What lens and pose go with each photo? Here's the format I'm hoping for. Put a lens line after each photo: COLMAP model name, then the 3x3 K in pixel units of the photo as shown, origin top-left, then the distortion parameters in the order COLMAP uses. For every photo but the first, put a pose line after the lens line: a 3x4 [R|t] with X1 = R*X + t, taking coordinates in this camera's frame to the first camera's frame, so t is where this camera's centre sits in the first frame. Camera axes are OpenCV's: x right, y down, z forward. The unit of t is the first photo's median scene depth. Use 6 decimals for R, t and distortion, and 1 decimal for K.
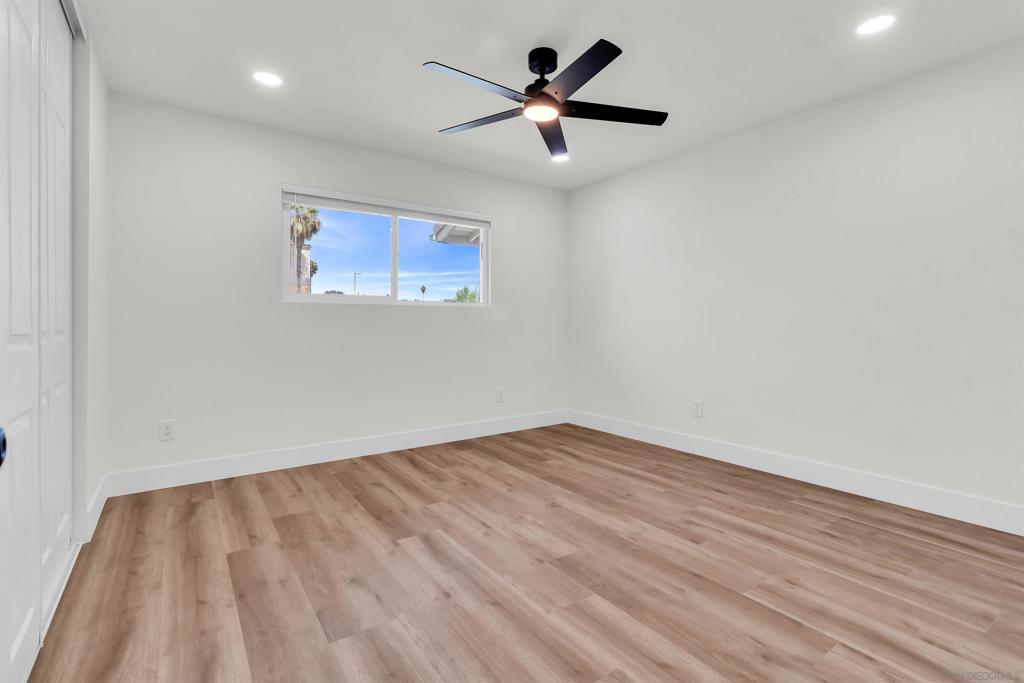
lens RADIAL K [[474.4, 0, 509.6], [0, 474.4, 323.5], [0, 0, 1]] dist [0.002345, 0.000385]
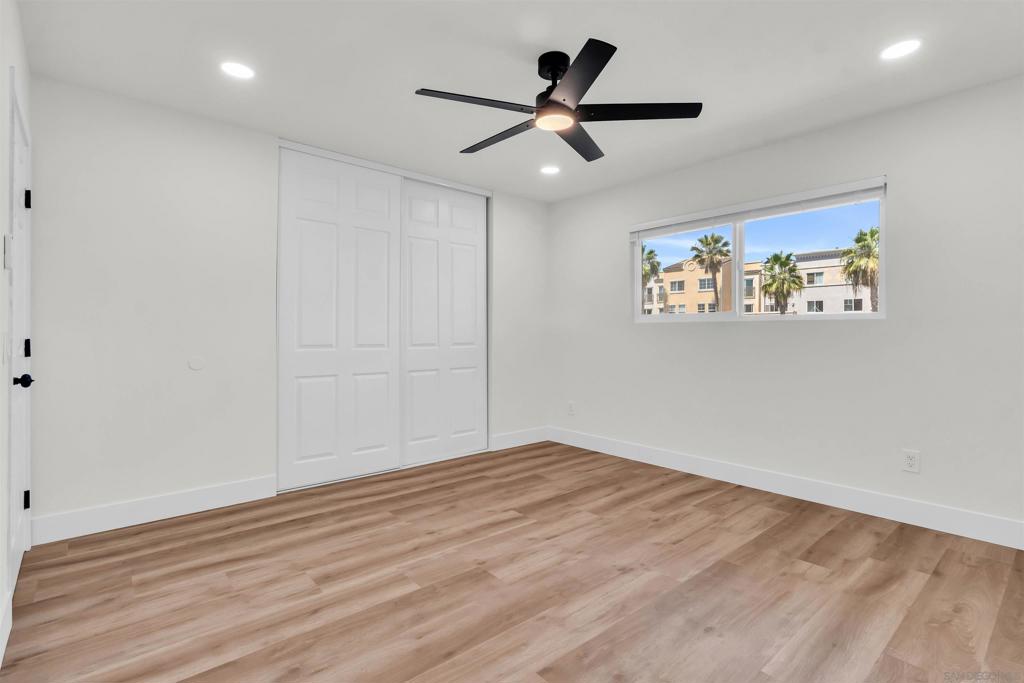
lens RADIAL K [[474.4, 0, 509.6], [0, 474.4, 323.5], [0, 0, 1]] dist [0.002345, 0.000385]
pose [[0.114859, -0.020444, -0.993171, 0.968966], [-0.002399, 0.999780, -0.020857, -0.011913], [0.993379, 0.004779, 0.114784, 0.800172]]
